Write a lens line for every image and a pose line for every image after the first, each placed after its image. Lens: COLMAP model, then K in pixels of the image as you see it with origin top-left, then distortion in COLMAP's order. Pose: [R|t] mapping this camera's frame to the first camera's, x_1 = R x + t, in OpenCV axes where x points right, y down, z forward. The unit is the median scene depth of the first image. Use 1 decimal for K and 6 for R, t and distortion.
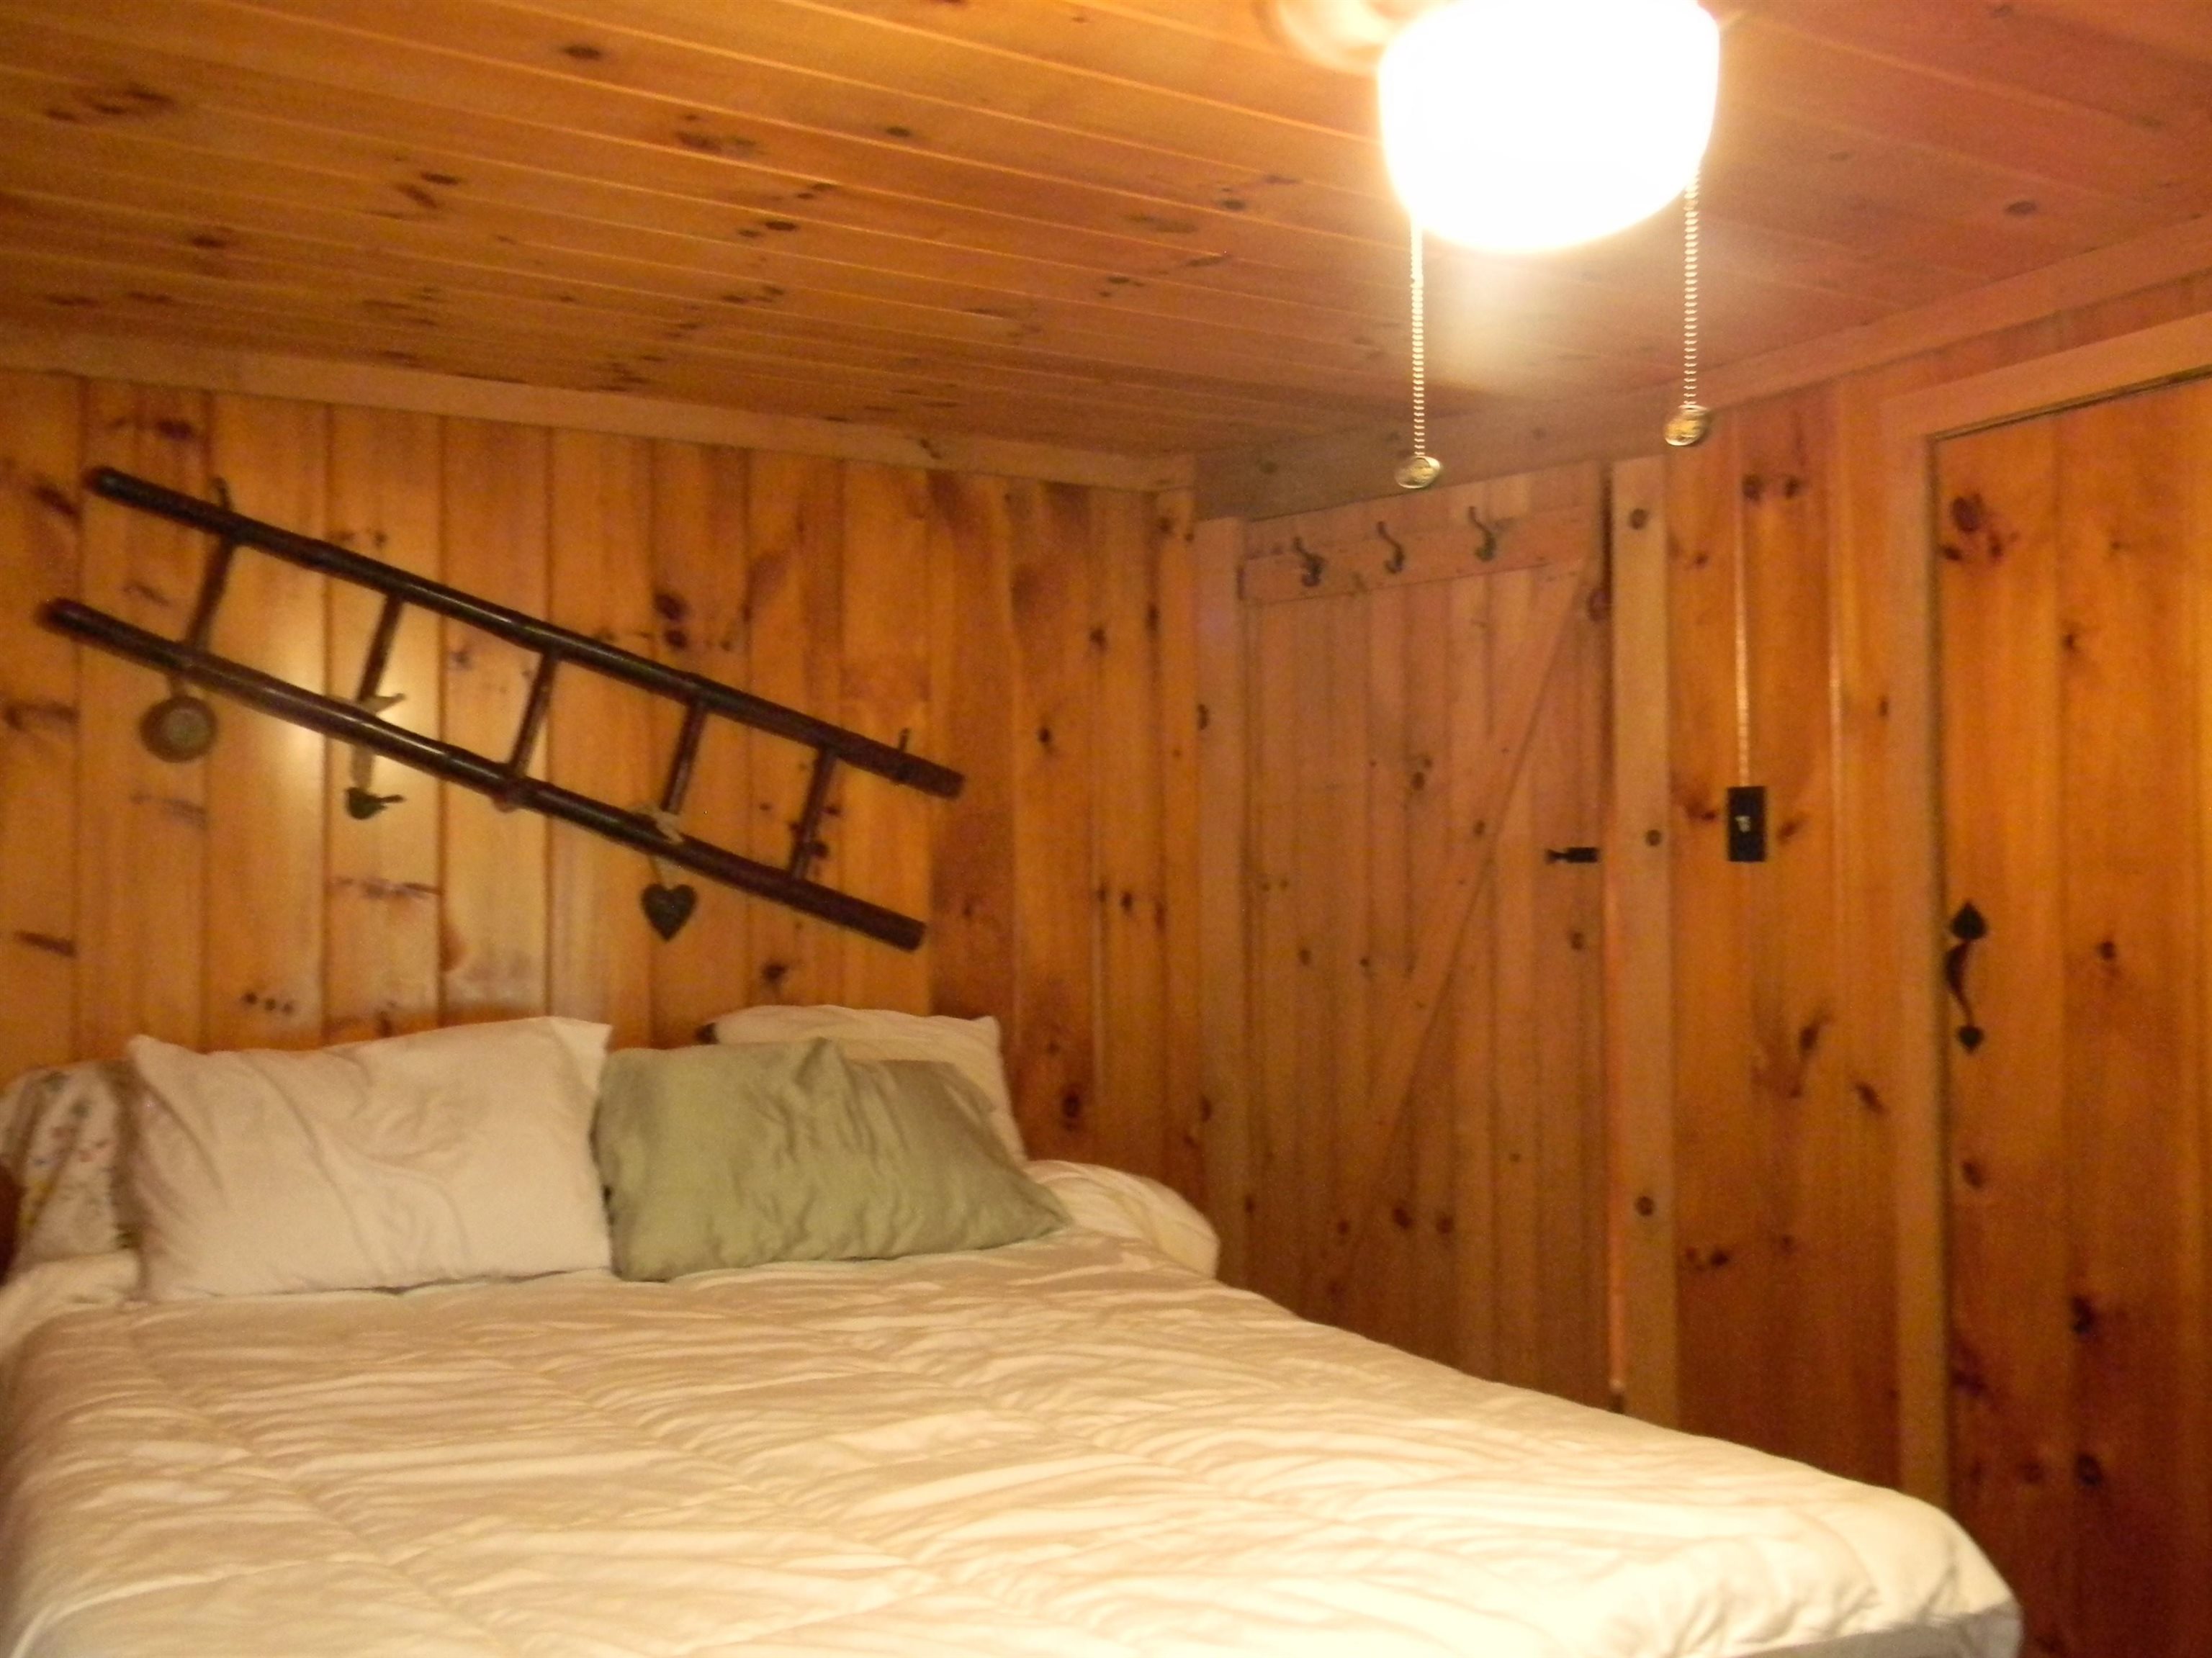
lens RADIAL K [[1885.5, 0, 1071.1], [0, 1885.5, 818.3], [0, 0, 1]] dist [0.014855, -0.017351]
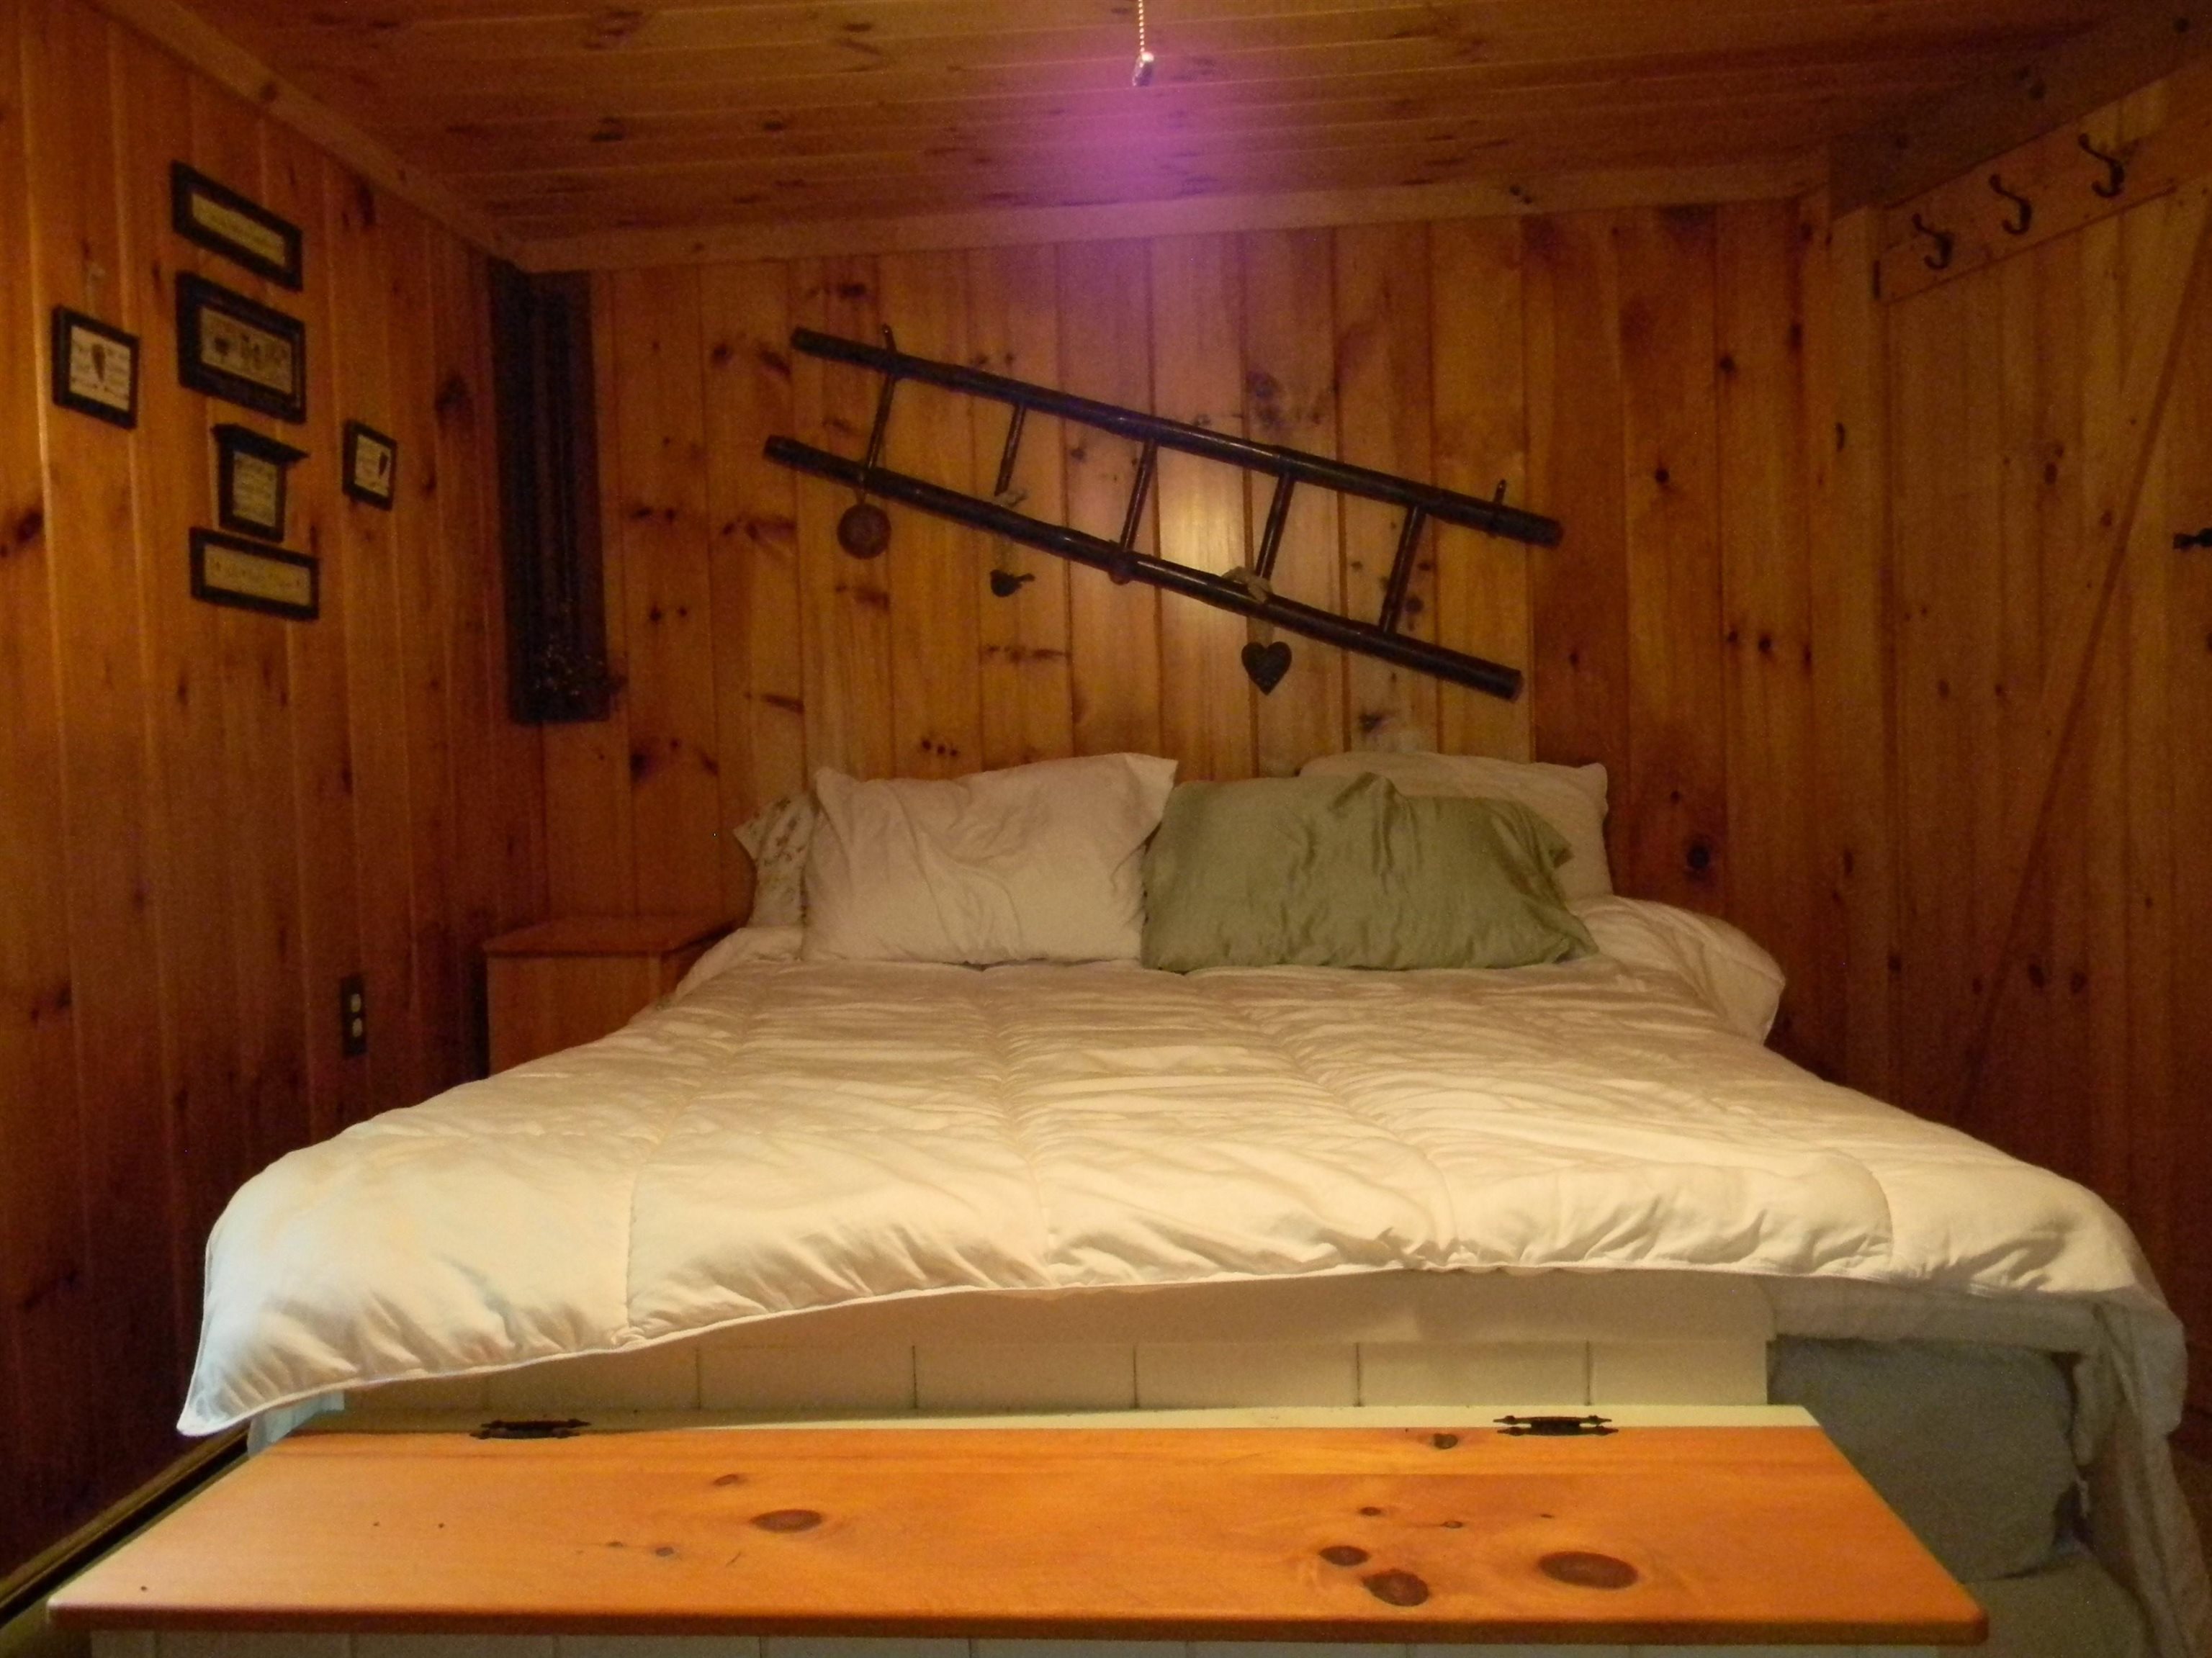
lens RADIAL K [[1848.3, 0, 1081.1], [0, 1848.3, 827.8], [0, 0, 1]] dist [0.017307, -0.016838]
pose [[0.830076, -0.002947, -0.557642, 0.330871], [0.045688, 0.996984, 0.062740, 0.077939], [0.555775, -0.077556, 0.827707, 0.042347]]
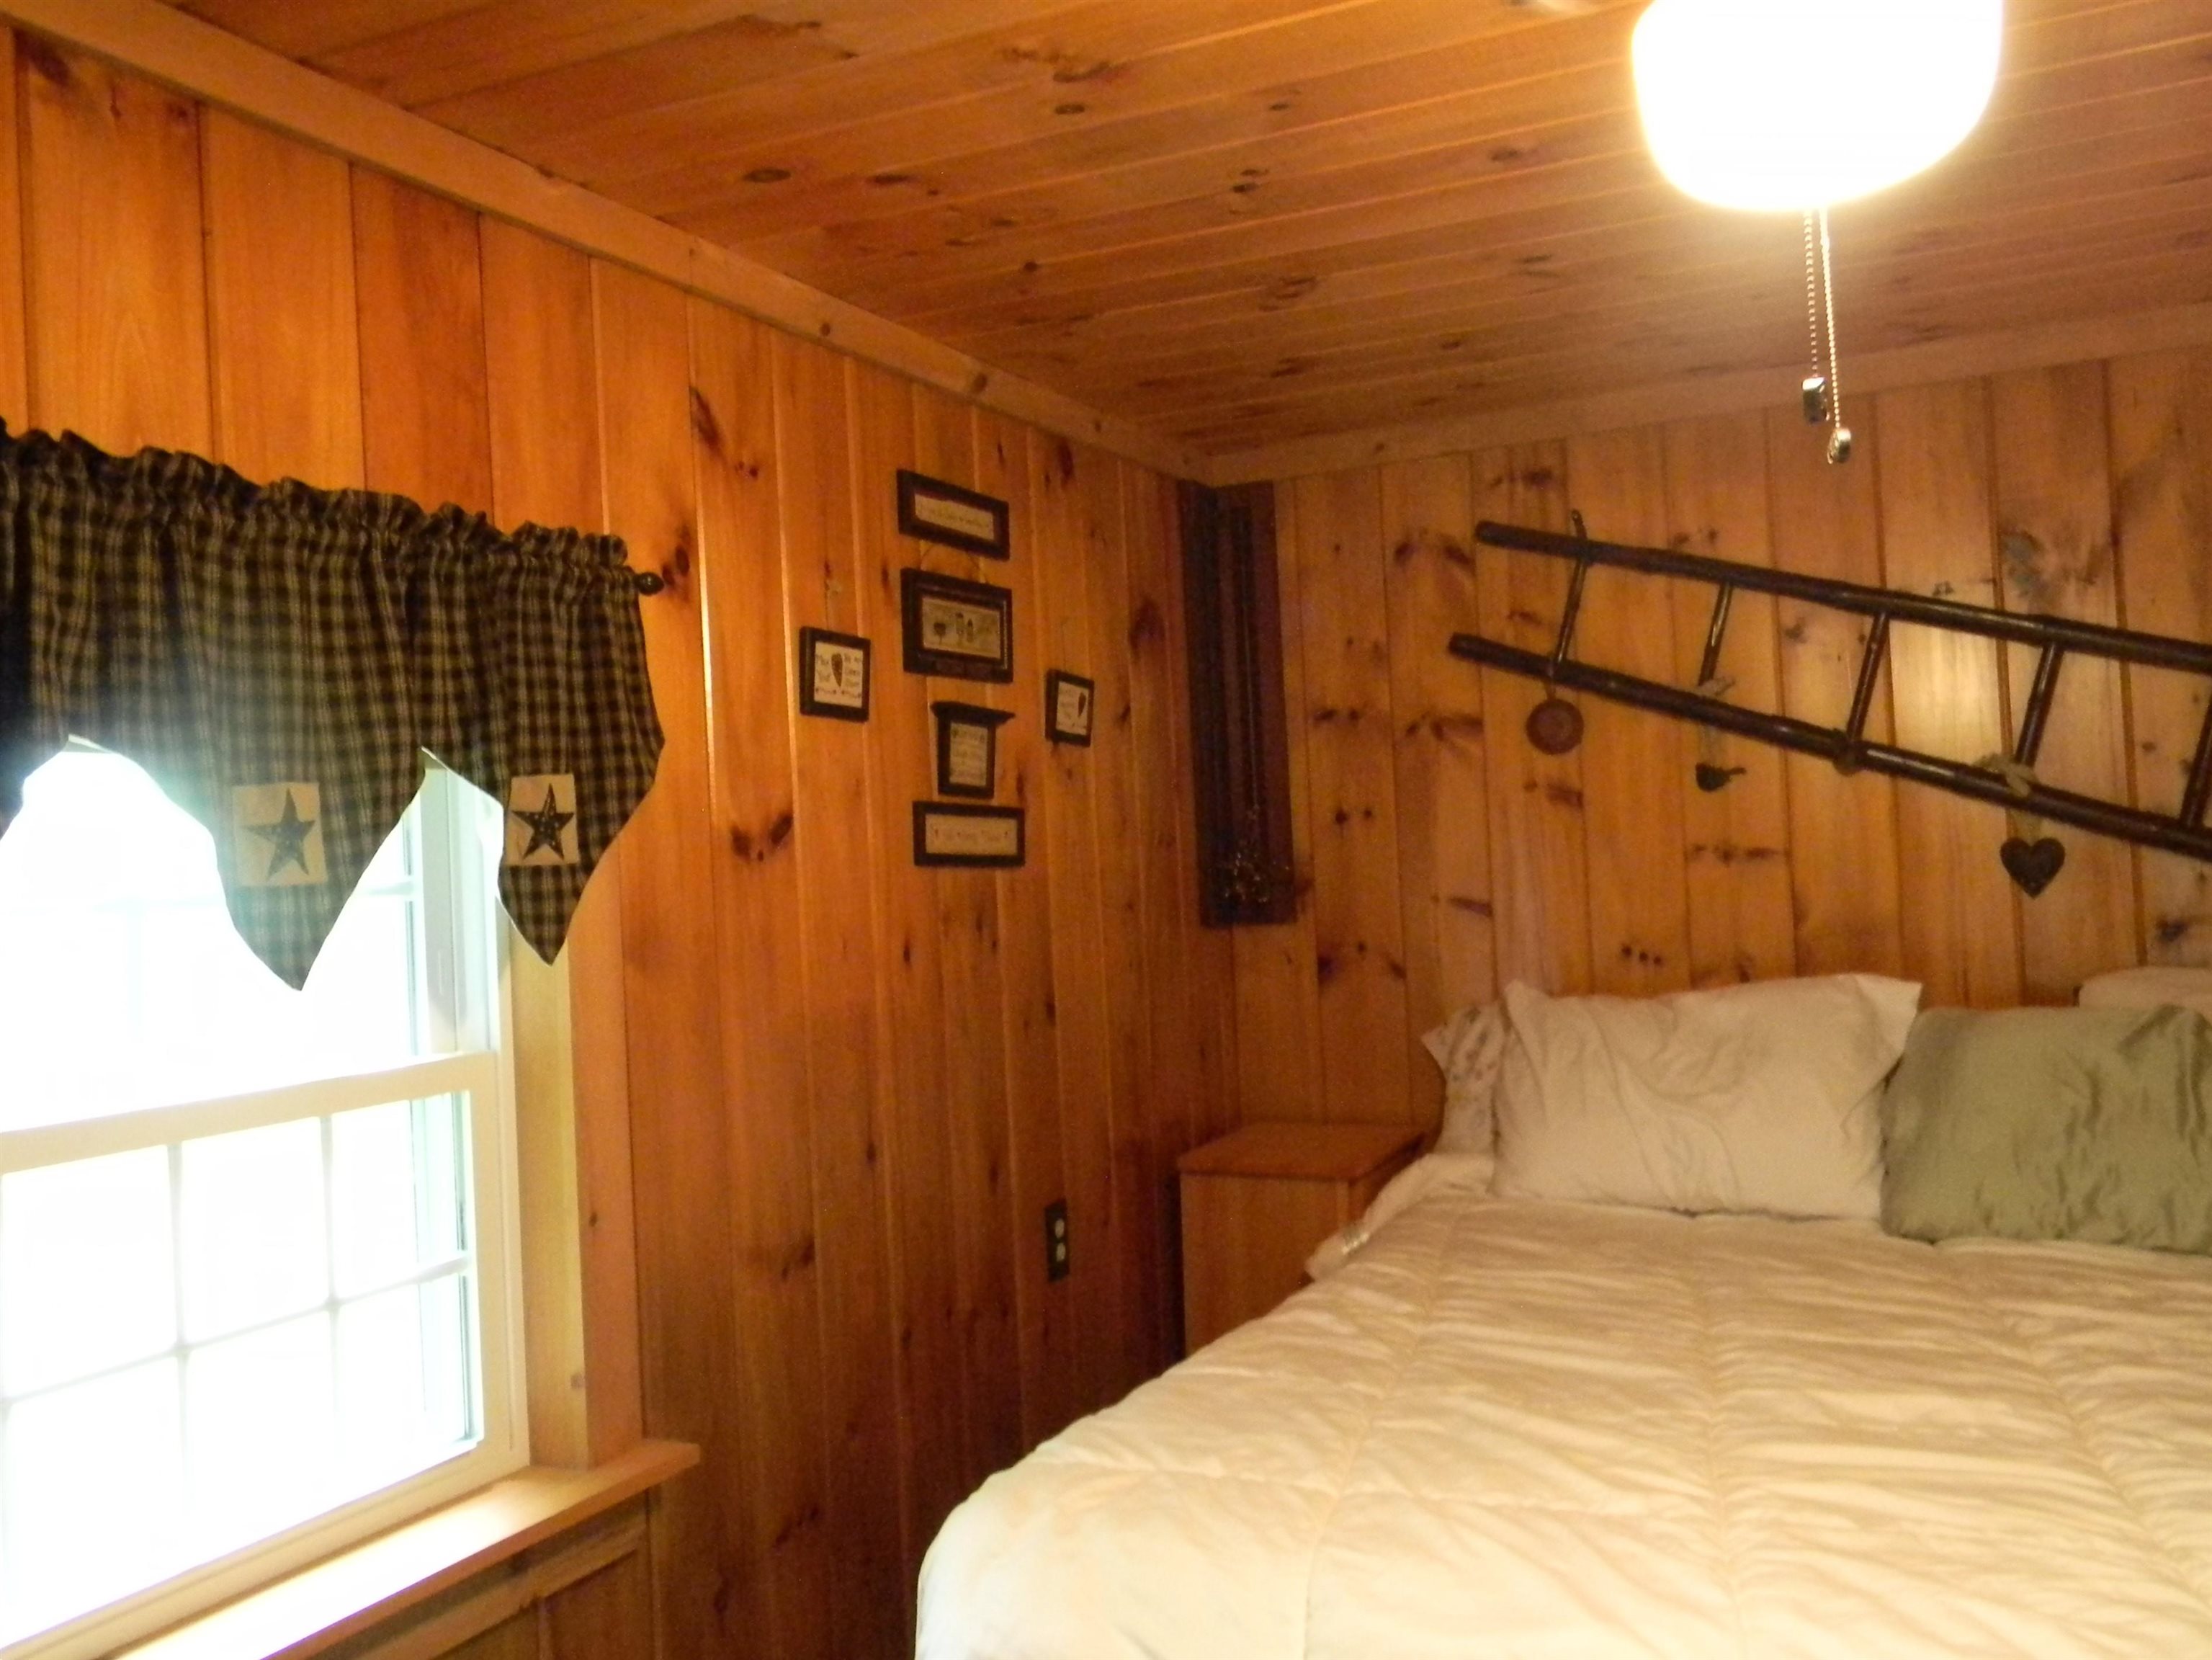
lens RADIAL K [[1900.4, 0, 1071.9], [0, 1900.4, 825.3], [0, 0, 1]] dist [0.020706, -0.014208]
pose [[0.568354, -0.038491, -0.821883, 0.339071], [0.071660, 0.997425, 0.002843, -0.010155], [0.819657, -0.060511, 0.569649, 0.055356]]
